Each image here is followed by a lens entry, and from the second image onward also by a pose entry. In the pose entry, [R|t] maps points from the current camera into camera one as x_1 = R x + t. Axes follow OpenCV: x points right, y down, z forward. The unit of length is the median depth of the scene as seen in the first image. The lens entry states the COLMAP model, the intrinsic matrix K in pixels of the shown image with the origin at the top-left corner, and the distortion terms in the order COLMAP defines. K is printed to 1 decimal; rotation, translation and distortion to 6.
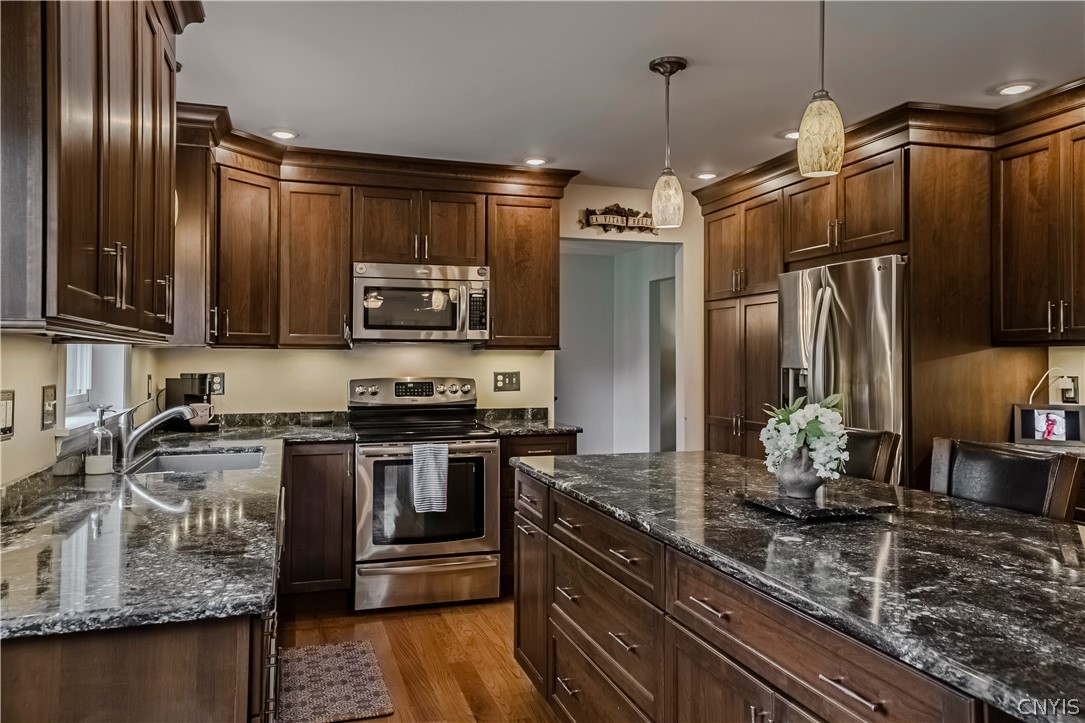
lens RADIAL K [[846.5, 0, 547.9], [0, 846.5, 338.8], [0, 0, 1]] dist [0.045144, 0.006194]
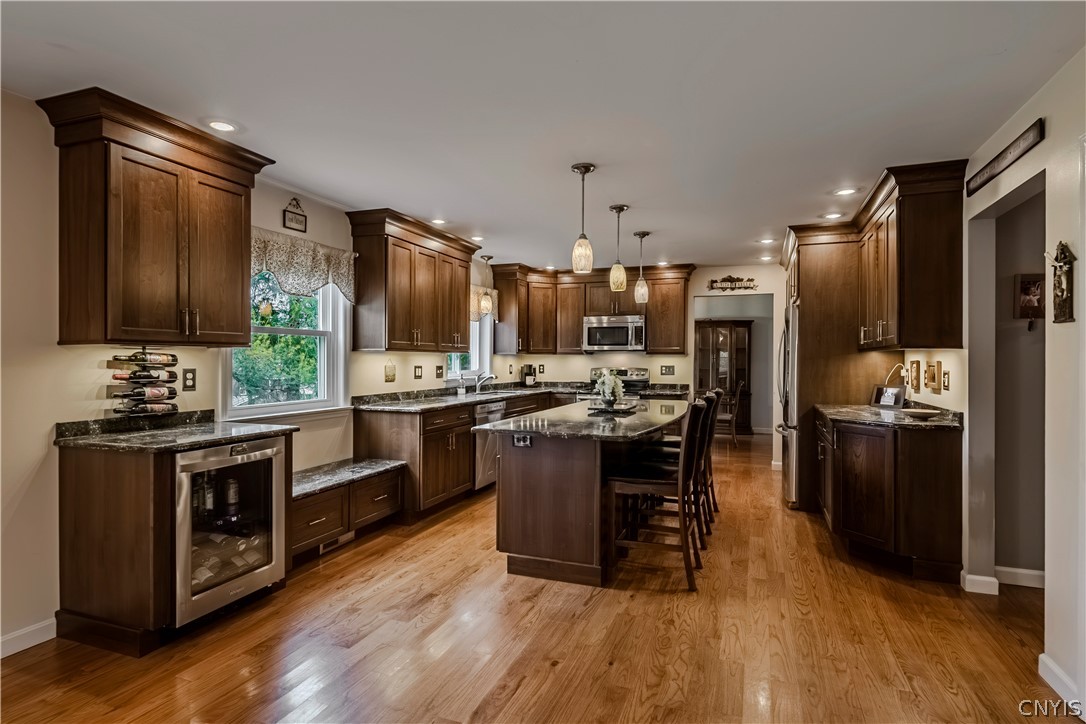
lens RADIAL K [[616.3, 0, 539.4], [0, 616.3, 363.2], [0, 0, 1]] dist [0.015678, -0.007528]
pose [[0.780217, 0.006128, -0.625479, 0.746764], [0.010348, 0.999689, 0.022702, -0.003313], [0.625423, -0.024185, 0.779911, -0.393997]]
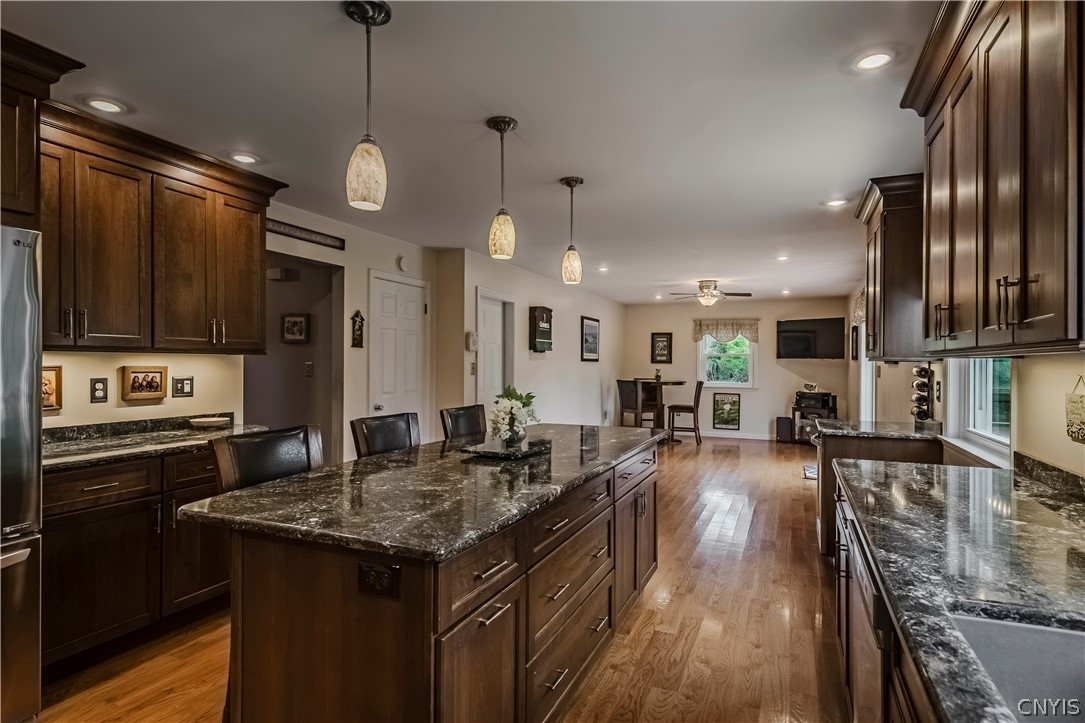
lens RADIAL K [[615.7, 0, 532.3], [0, 615.7, 358.4], [0, 0, 1]] dist [0.015678, -0.007528]
pose [[-0.766233, 0.000718, 0.642563, -0.284257], [-0.020559, 0.999460, -0.025633, 0.021961], [-0.642234, -0.032851, -0.765804, 1.038973]]
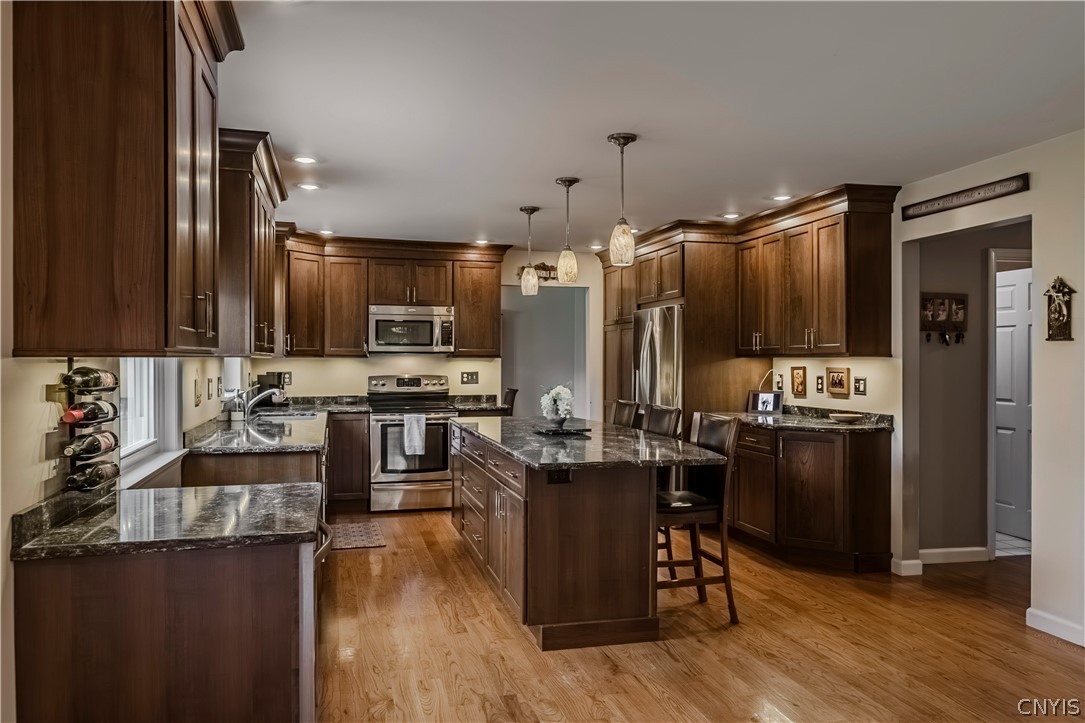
lens RADIAL K [[846.5, 0, 579.2], [0, 846.5, 361.8], [0, 0, 1]] dist [0.045144, 0.006194]
pose [[0.999895, 0.001199, -0.014414, 0.208974], [-0.000818, 0.999650, 0.026430, -0.024613], [0.014441, -0.026415, 0.999547, -0.664752]]
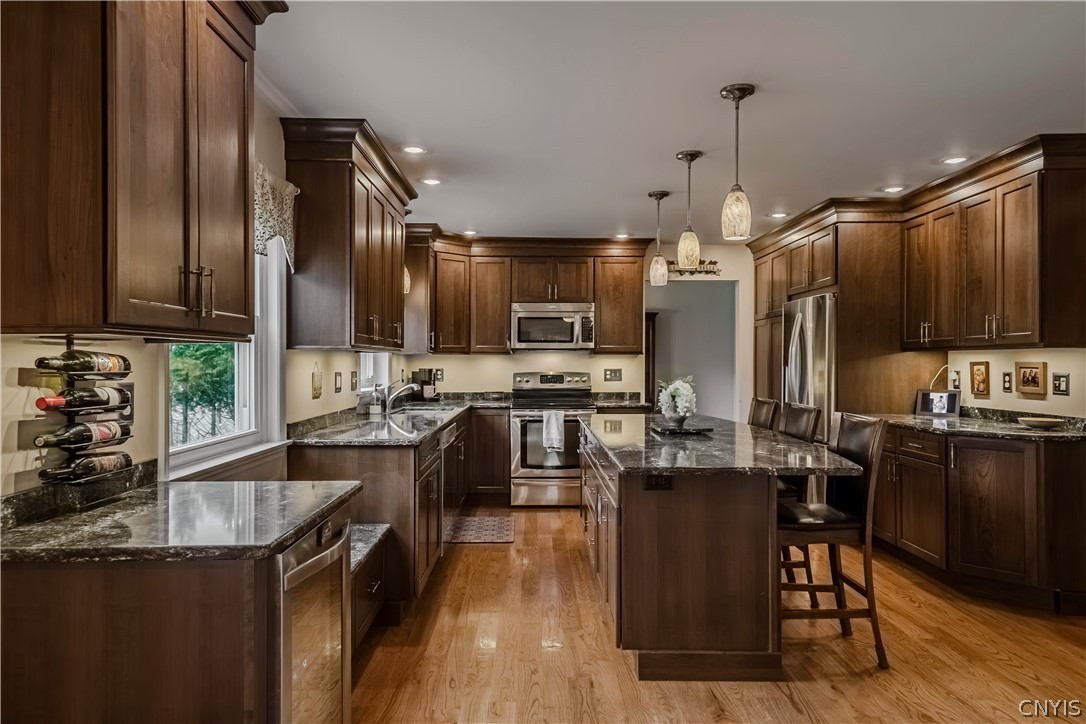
lens RADIAL K [[779.0, 0, 546.5], [0, 779.0, 362.8], [0, 0, 1]] dist [0.016162, 0.029008]
pose [[0.959075, -0.000212, -0.283153, 0.283785], [0.006905, 0.999720, 0.022640, -0.006252], [0.283069, -0.023669, 0.958807, -0.479609]]
